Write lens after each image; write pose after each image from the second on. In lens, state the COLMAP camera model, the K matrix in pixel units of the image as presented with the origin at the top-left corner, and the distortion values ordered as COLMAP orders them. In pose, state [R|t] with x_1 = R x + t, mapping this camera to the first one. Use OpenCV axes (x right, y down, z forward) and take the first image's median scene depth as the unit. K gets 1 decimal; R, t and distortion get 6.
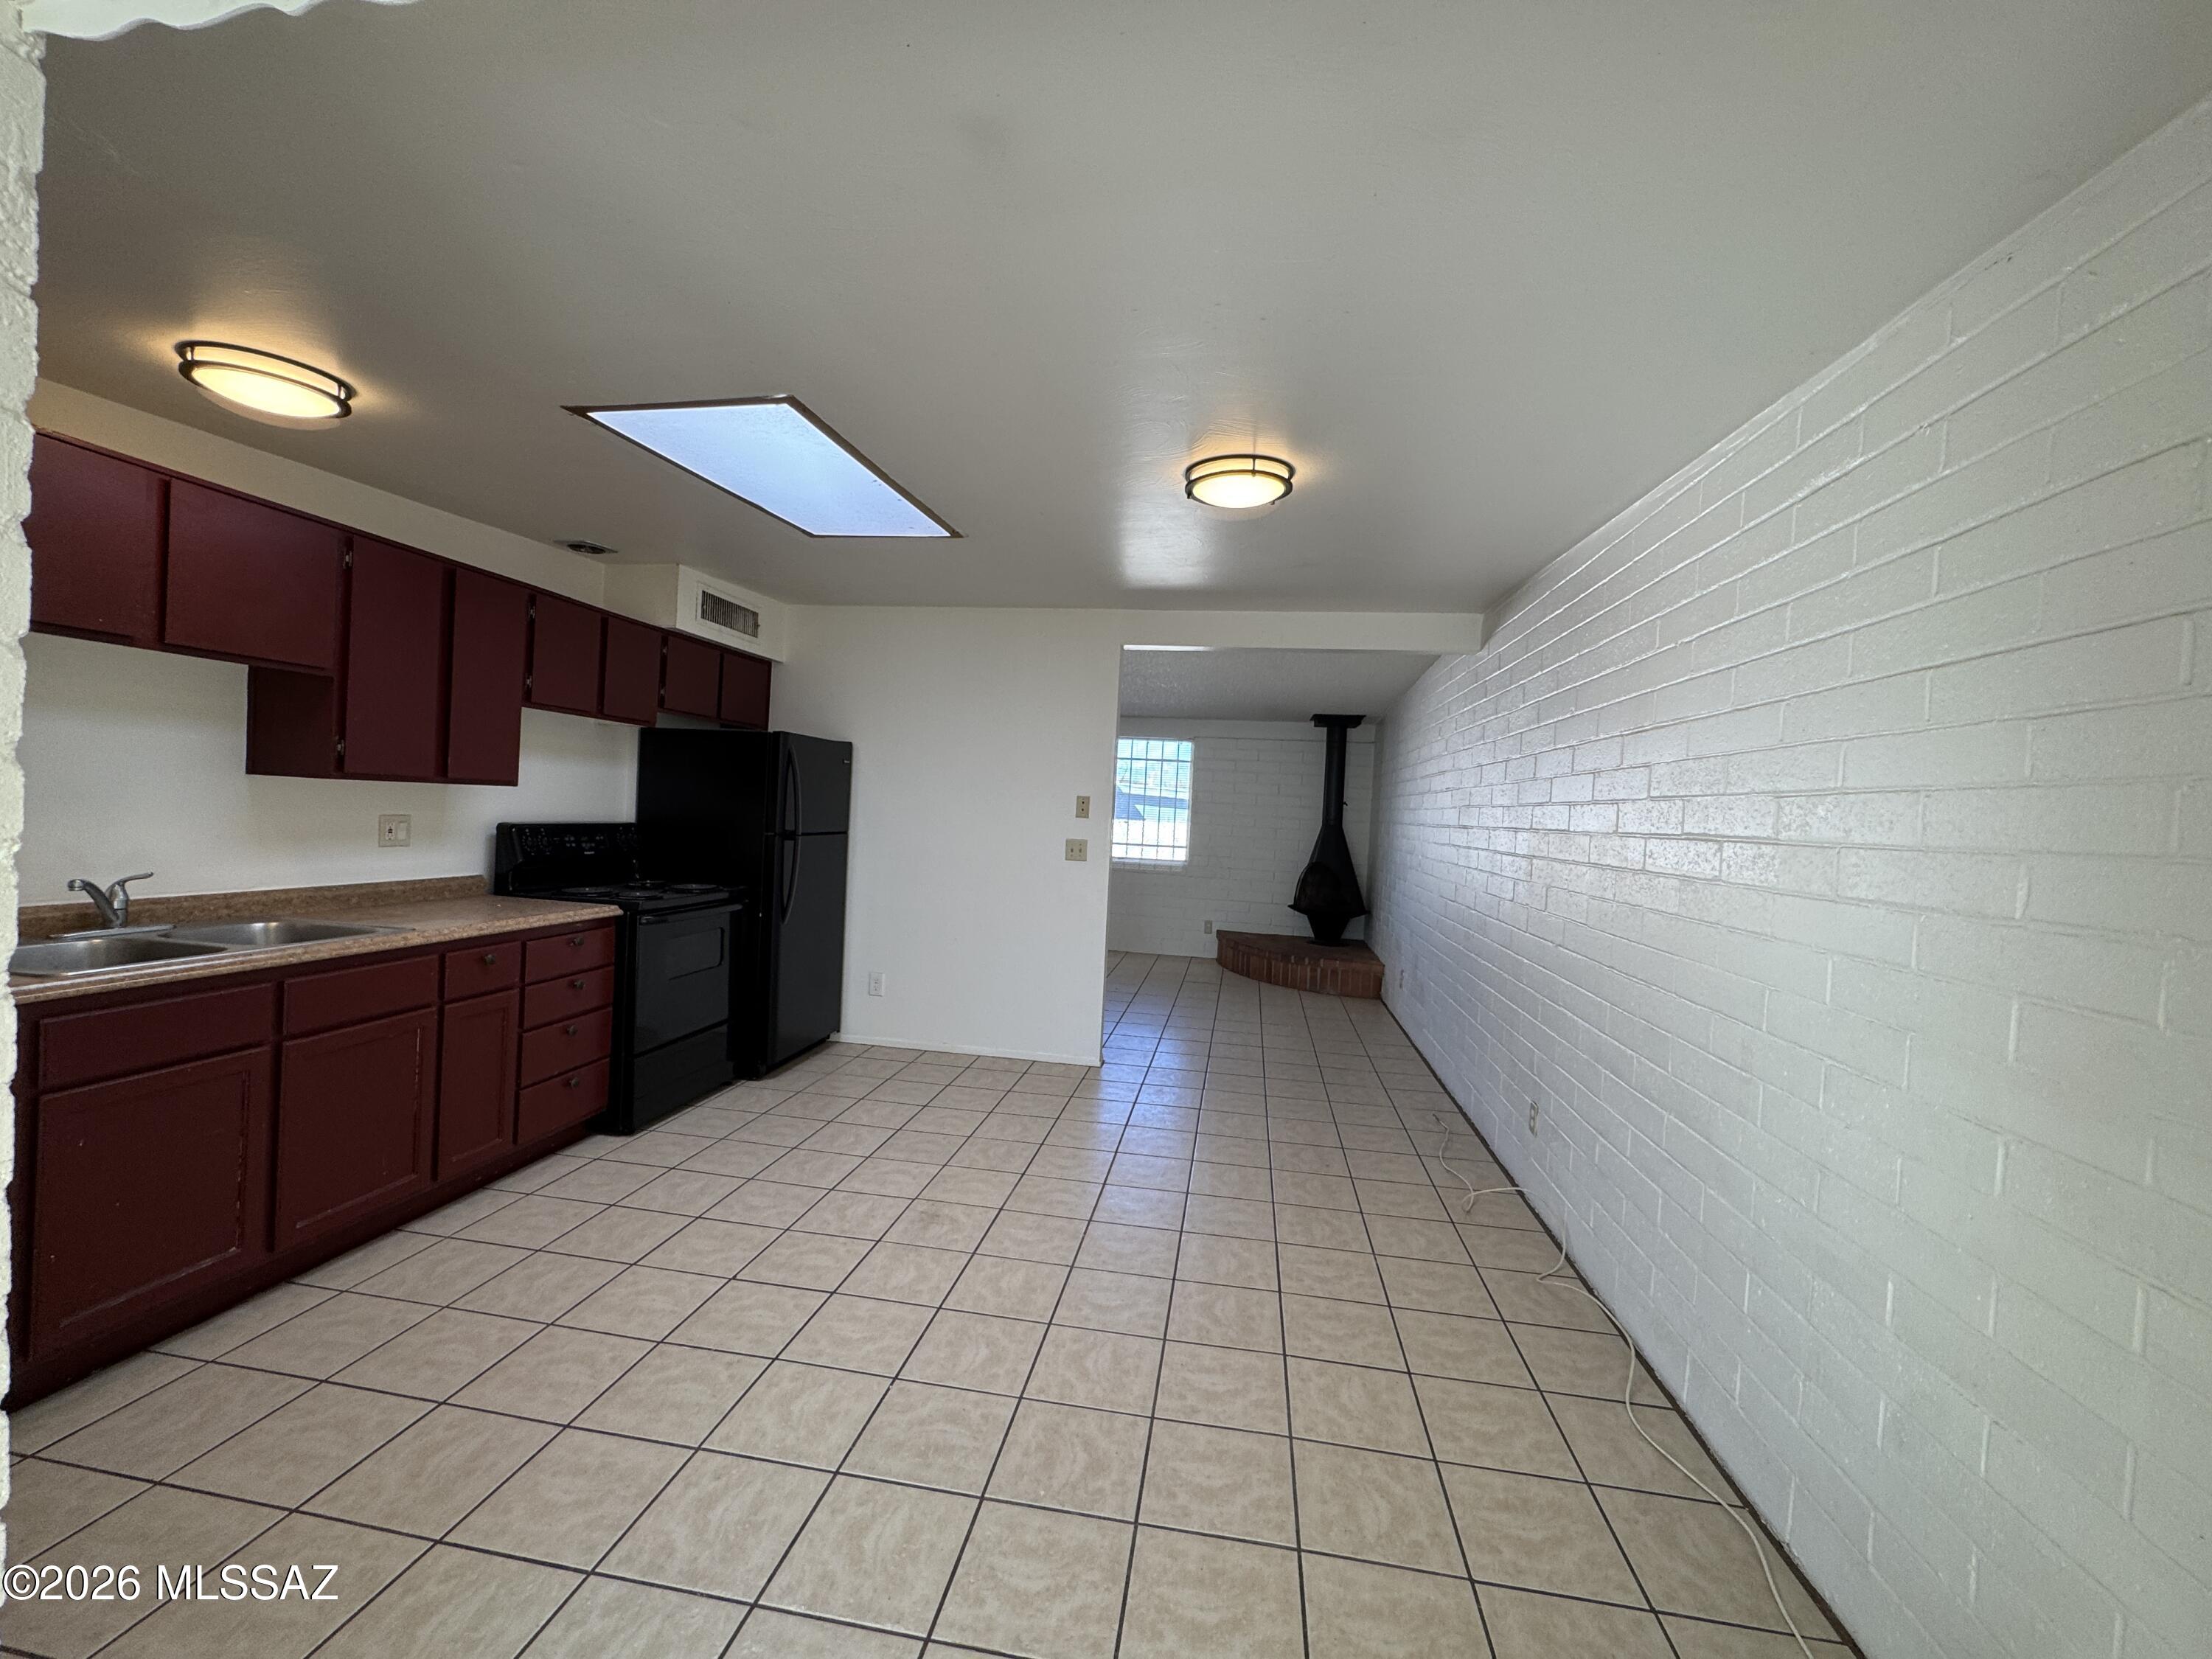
lens RADIAL K [[883.2, 0, 1104.5], [0, 883.2, 826.9], [0, 0, 1]] dist [-0.004518, 0.000872]
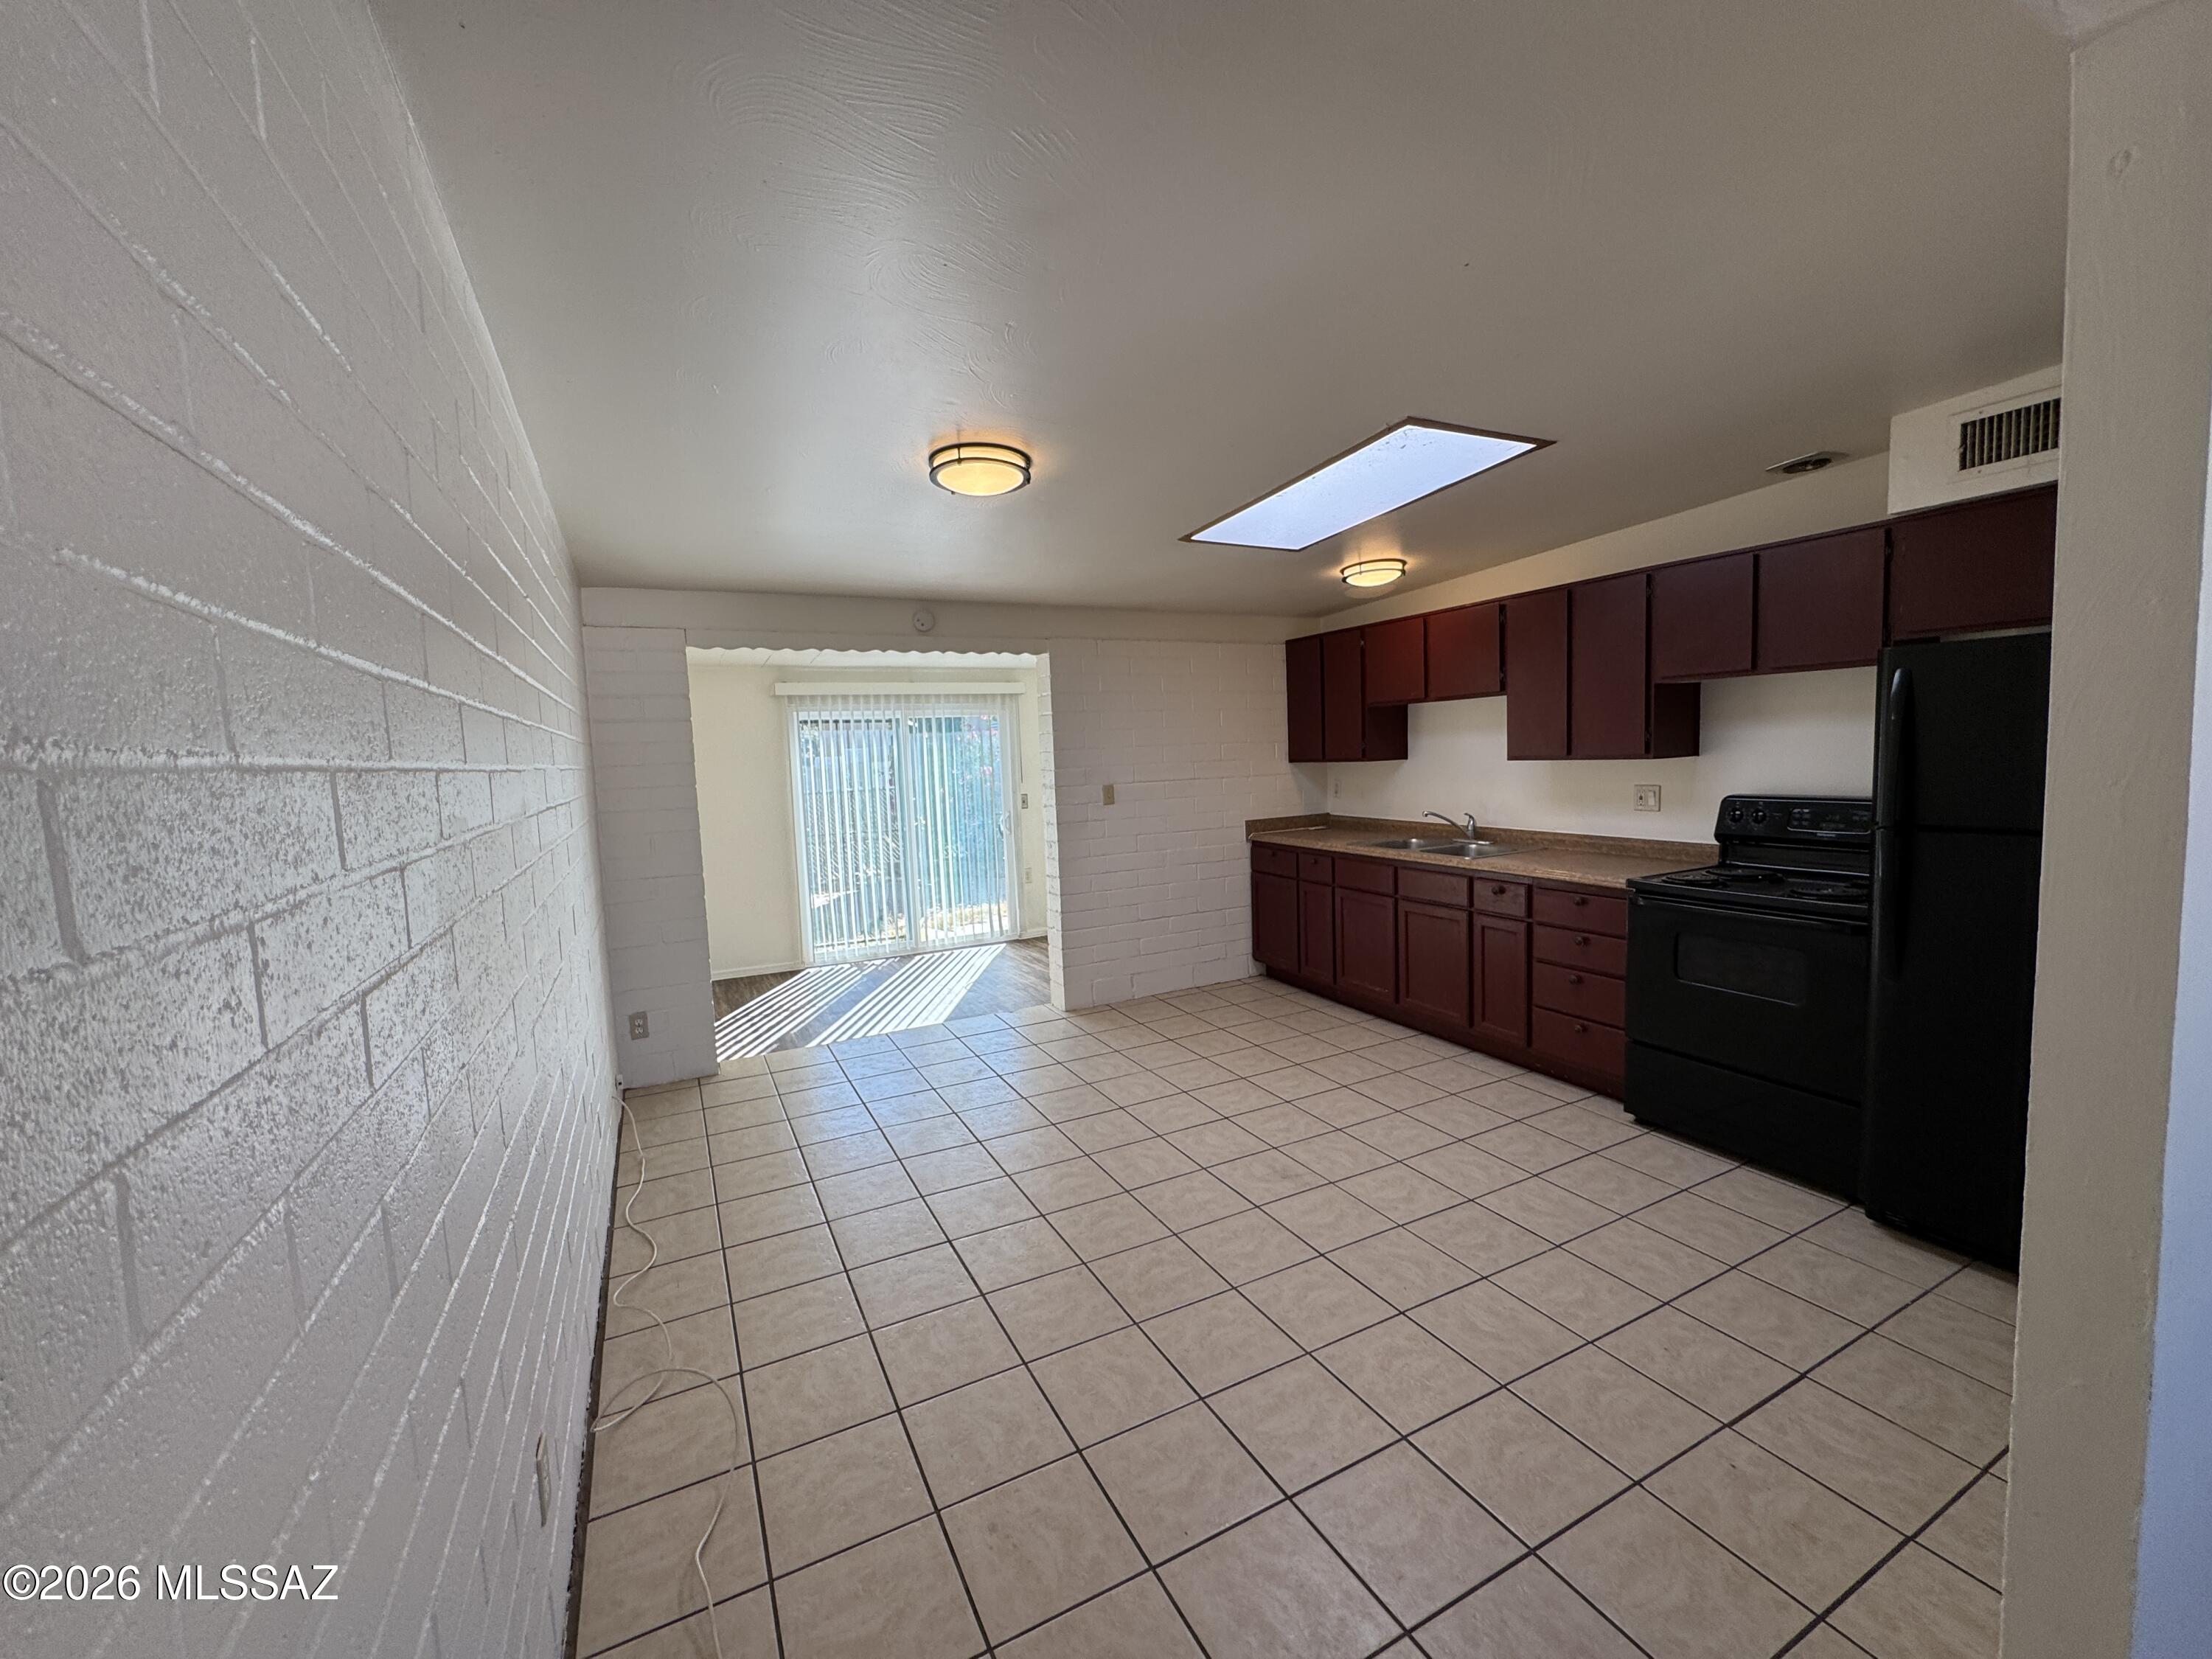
lens RADIAL K [[883.2, 0, 1104.5], [0, 883.2, 826.9], [0, 0, 1]] dist [-0.004518, 0.000872]
pose [[-0.808565, 0.030888, -0.587596, 0.526951], [-0.014566, 0.997264, 0.072467, -0.033708], [0.588227, 0.067153, -0.805903, 1.554308]]
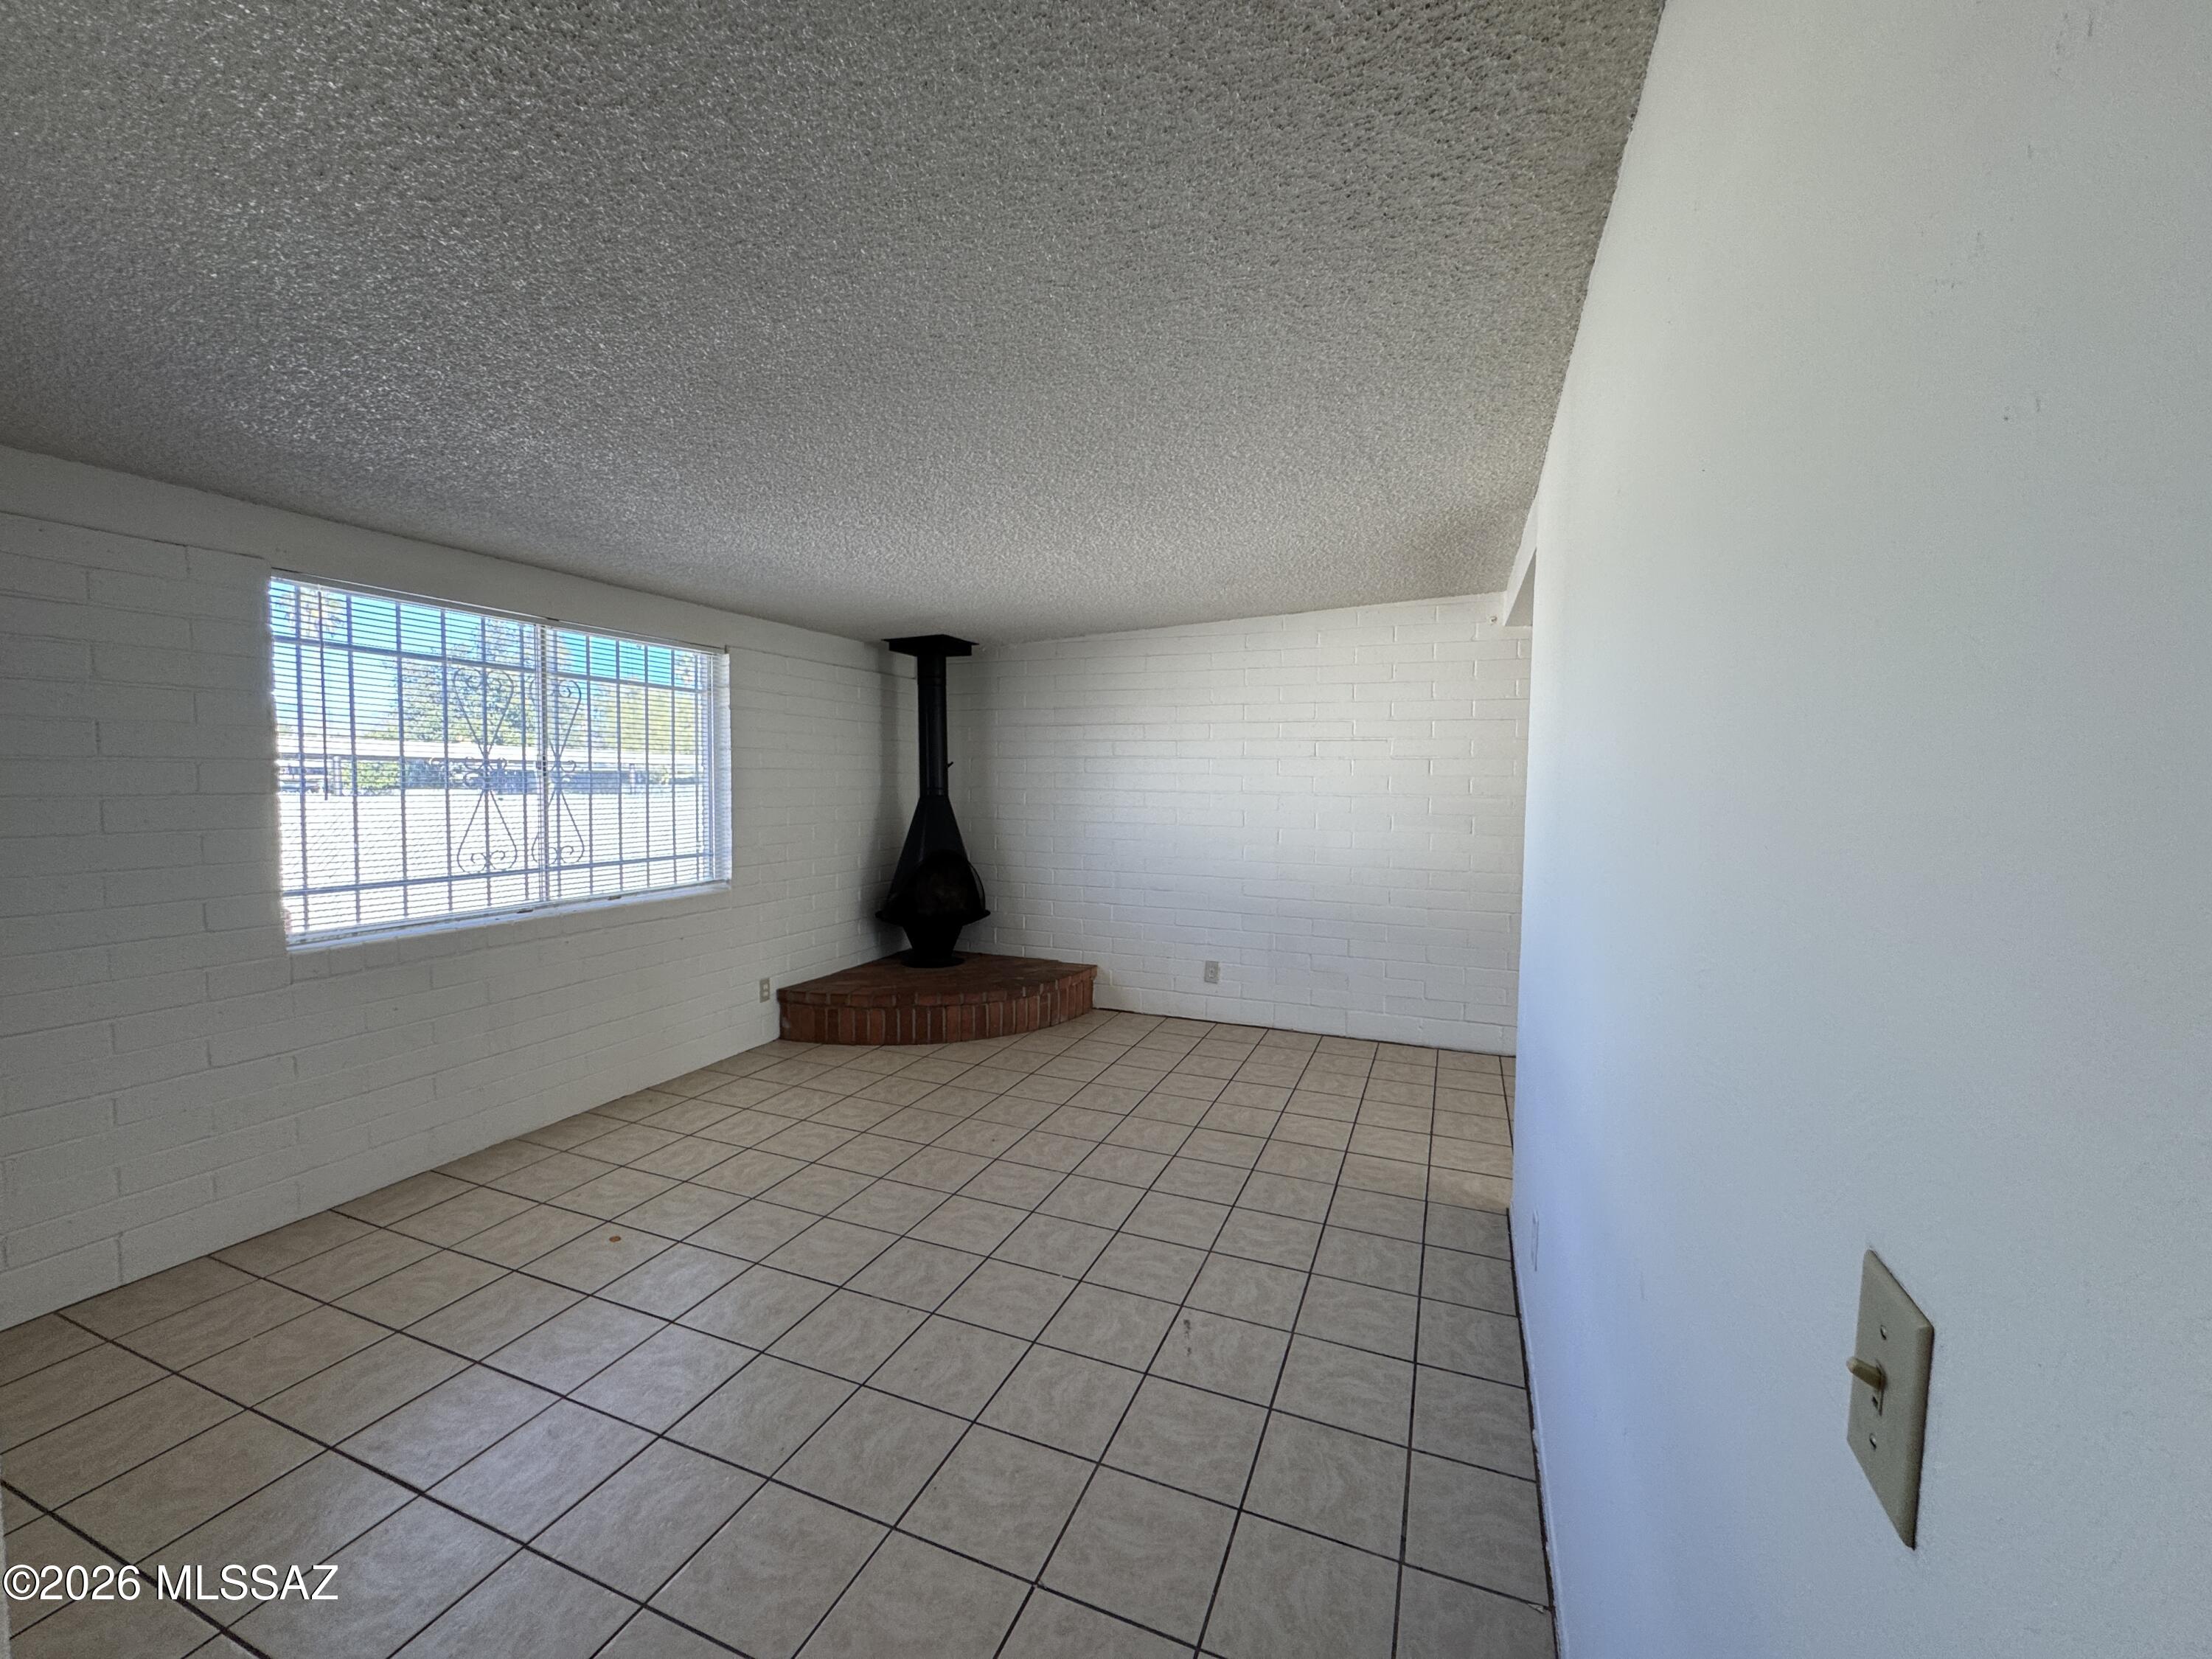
lens RADIAL K [[883.3, 0, 1106.0], [0, 883.3, 829.5], [0, 0, 1]] dist [-0.001754, -0.000029]
pose [[0.221441, -0.102281, 0.969795, -0.996014], [0.020570, 0.994753, 0.100216, -0.110551], [-0.974957, -0.002243, 0.222383, 1.744911]]
